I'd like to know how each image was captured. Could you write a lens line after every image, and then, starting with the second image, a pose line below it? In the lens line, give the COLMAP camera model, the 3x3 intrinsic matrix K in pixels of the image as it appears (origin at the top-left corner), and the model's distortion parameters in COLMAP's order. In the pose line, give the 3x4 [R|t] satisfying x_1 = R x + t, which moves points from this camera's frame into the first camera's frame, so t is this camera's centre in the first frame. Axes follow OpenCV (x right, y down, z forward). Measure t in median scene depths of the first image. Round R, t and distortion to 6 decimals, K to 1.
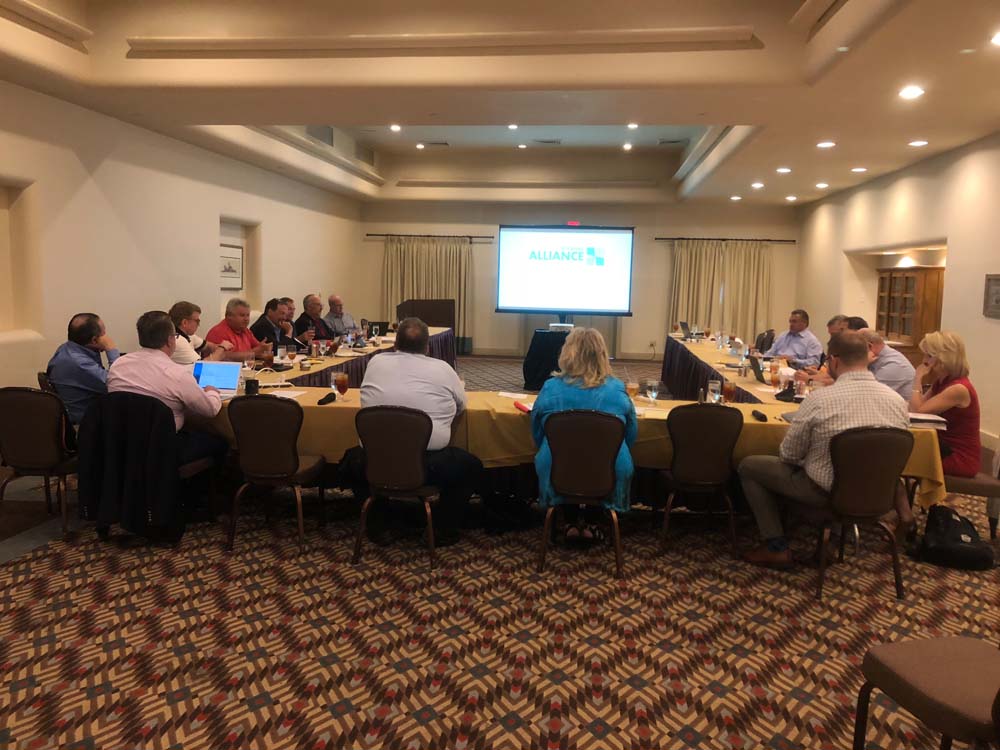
lens RADIAL K [[830.4, 0, 503.9], [0, 830.4, 378.9], [0, 0, 1]] dist [0.046694, -0.047400]
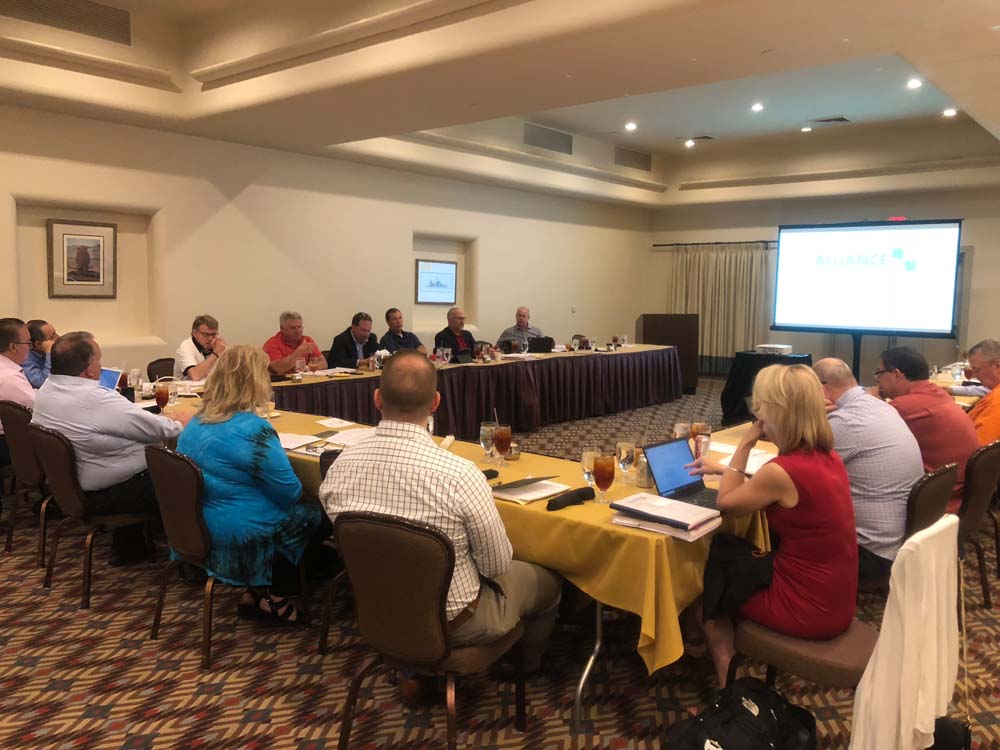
lens RADIAL K [[830.4, 0, 485.1], [0, 830.4, 375.7], [0, 0, 1]] dist [0.046694, -0.047400]
pose [[0.829593, 0.046138, -0.556460, 0.255190], [-0.059755, 0.998193, -0.006322, -0.013497], [0.555163, 0.038496, 0.830850, 0.162894]]
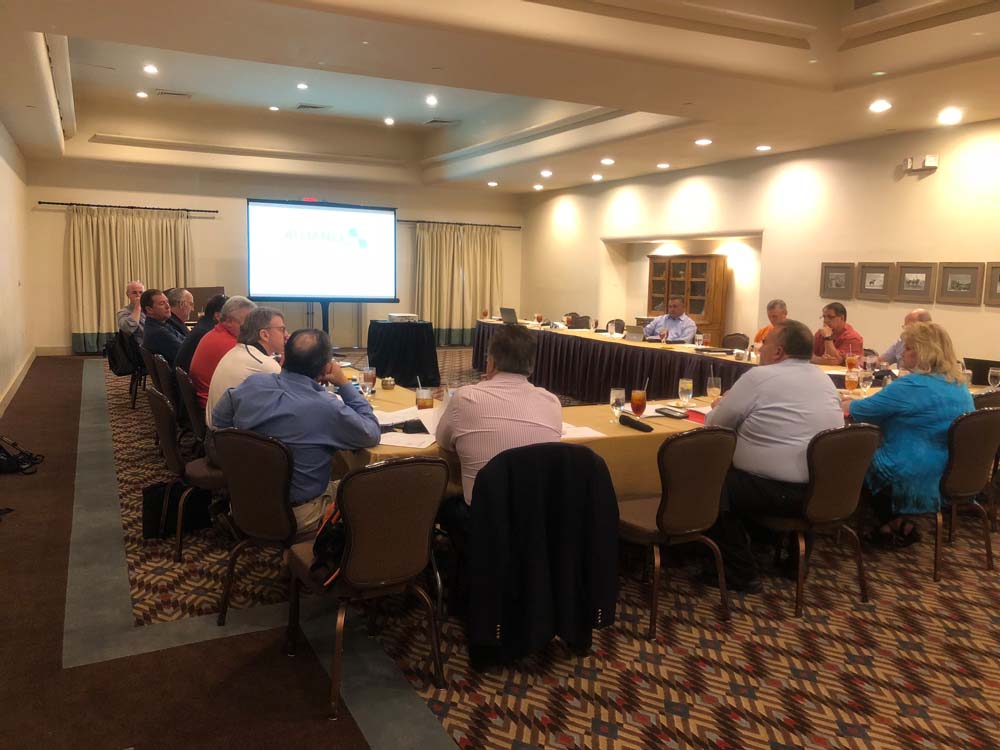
lens RADIAL K [[830.4, 0, 508.9], [0, 830.4, 369.4], [0, 0, 1]] dist [0.046694, -0.047400]
pose [[0.829734, -0.068097, 0.553990, -0.305766], [0.061955, 0.997633, 0.029837, -0.023178], [-0.554710, 0.009566, 0.831989, 0.166192]]
